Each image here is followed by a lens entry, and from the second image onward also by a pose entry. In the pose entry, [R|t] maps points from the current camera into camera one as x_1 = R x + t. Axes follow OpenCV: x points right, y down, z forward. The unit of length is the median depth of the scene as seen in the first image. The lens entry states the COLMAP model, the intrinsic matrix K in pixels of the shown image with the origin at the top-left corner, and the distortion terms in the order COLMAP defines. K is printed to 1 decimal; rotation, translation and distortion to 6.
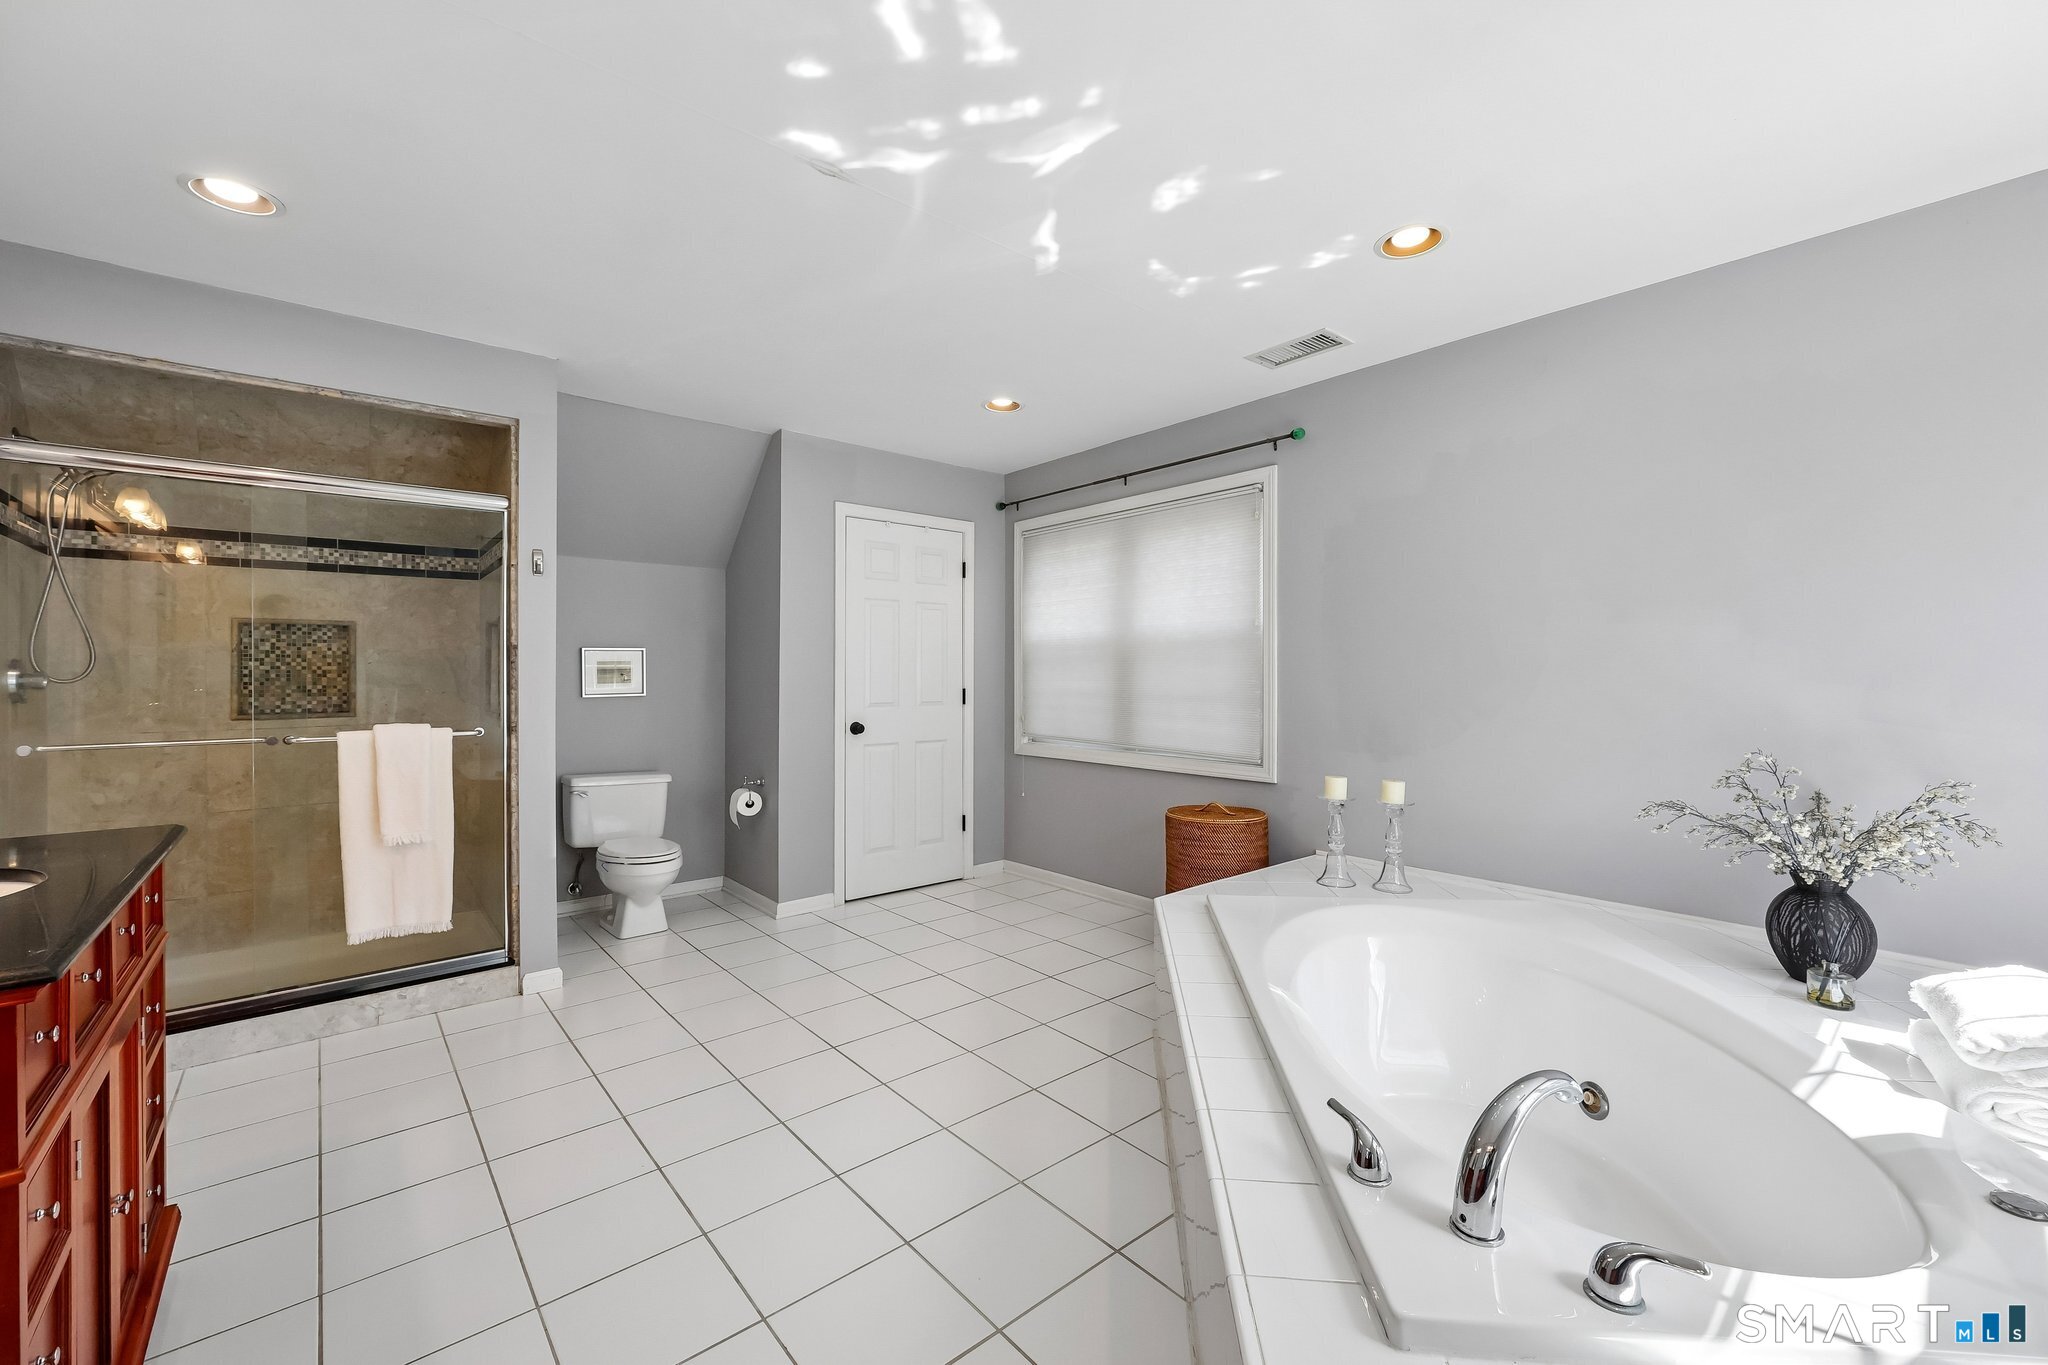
lens RADIAL K [[833.5, 0, 1022.3], [0, 833.5, 683.7], [0, 0, 1]] dist [-0.001359, -0.000053]
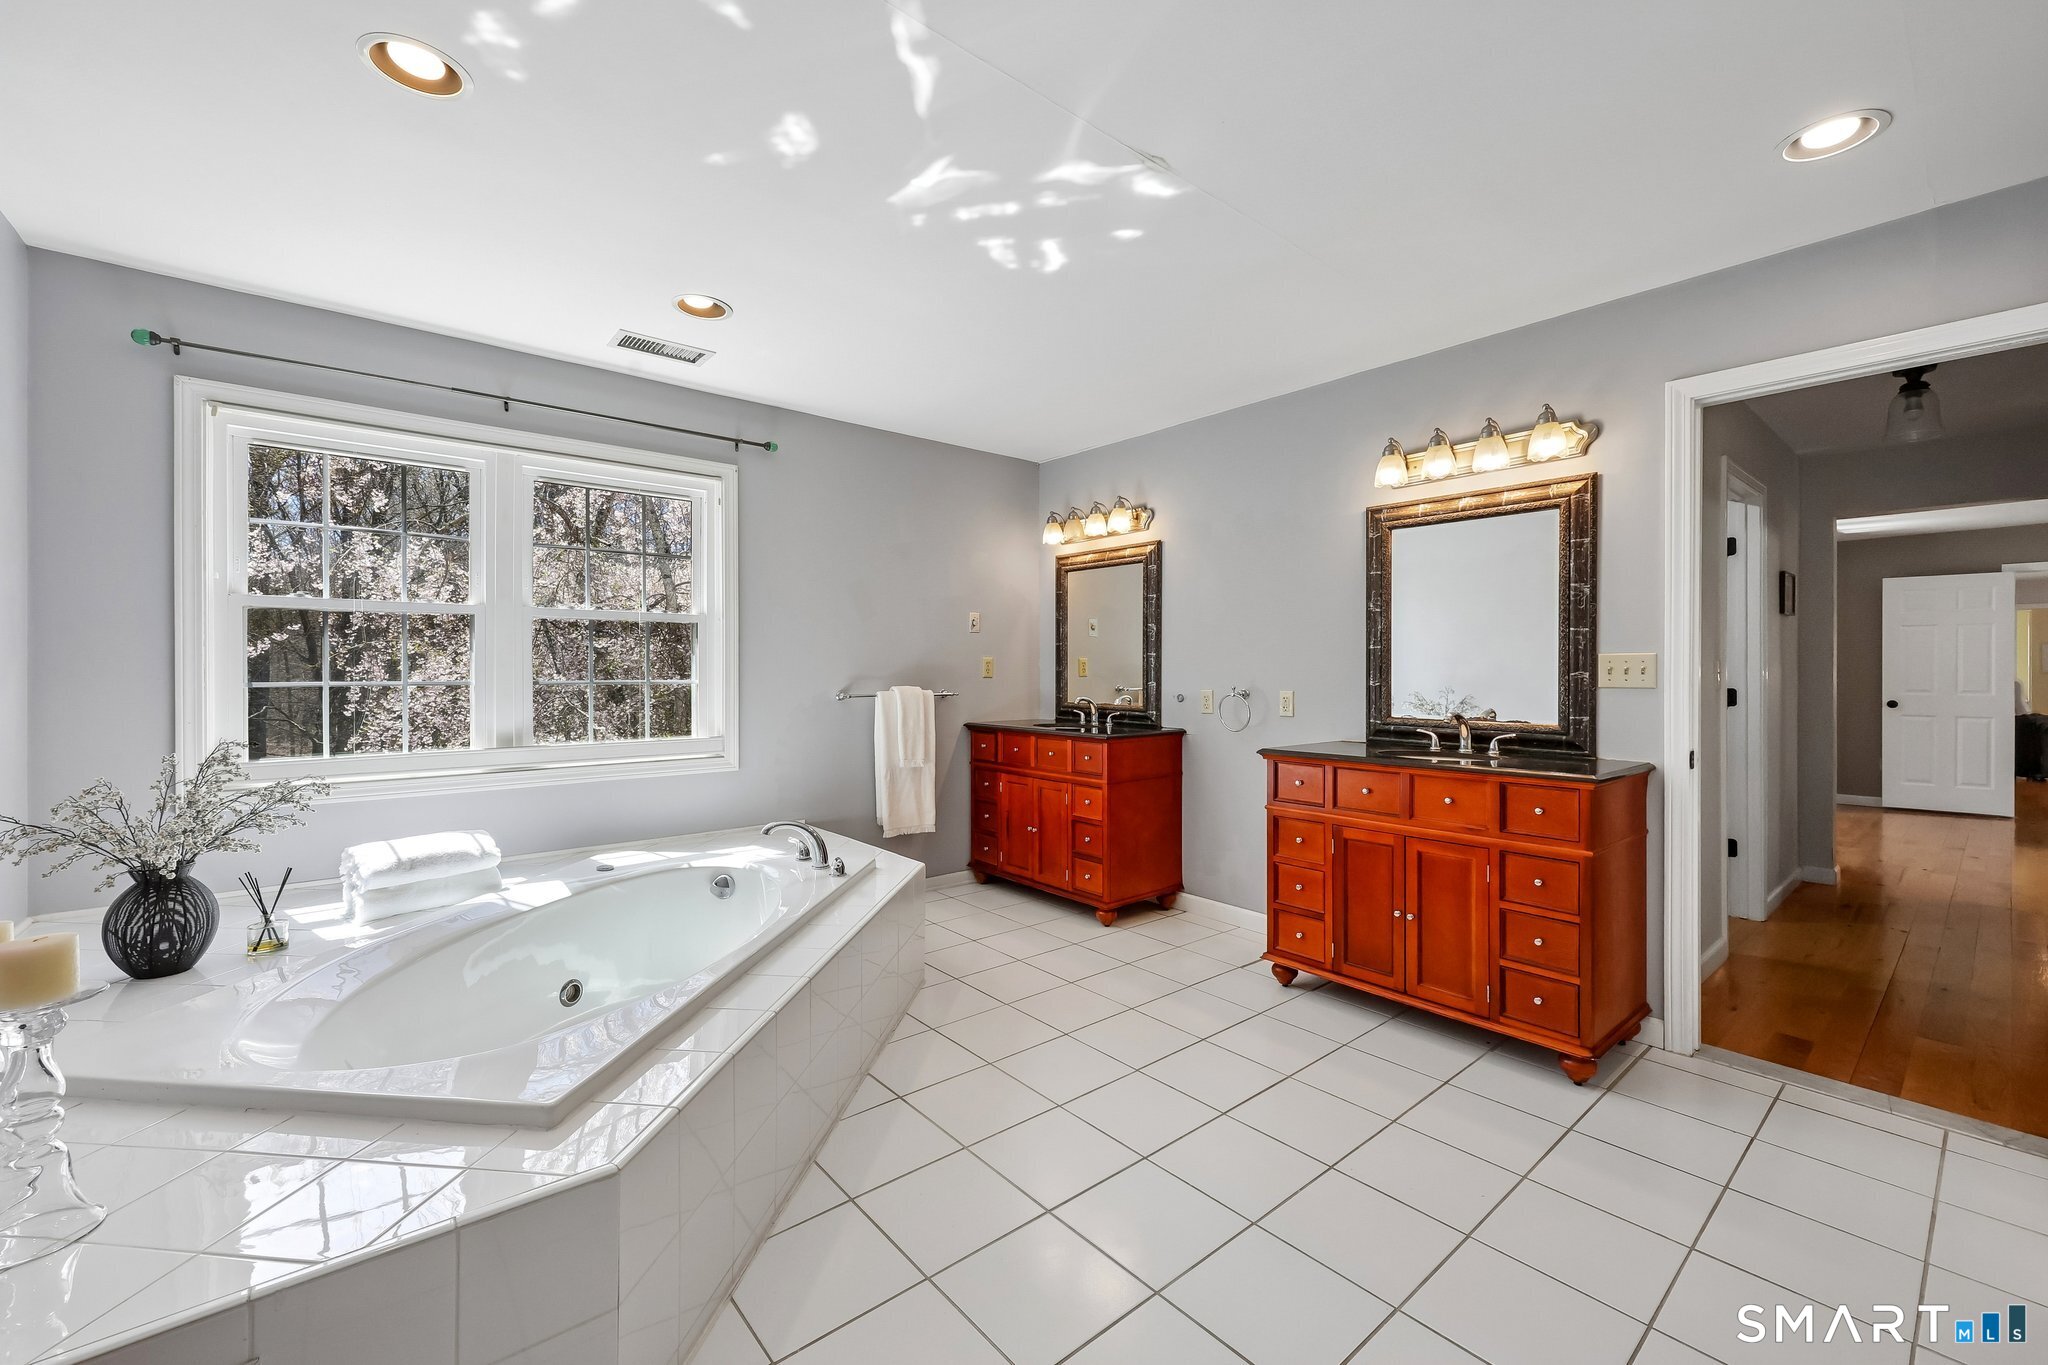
lens RADIAL K [[833.5, 0, 1020.8], [0, 833.5, 661.0], [0, 0, 1]] dist [-0.001359, -0.000053]
pose [[-0.999903, -0.008002, 0.011385, -0.088939], [-0.007879, 0.999911, 0.010806, -0.028664], [-0.011470, 0.010715, -0.999877, 2.118625]]
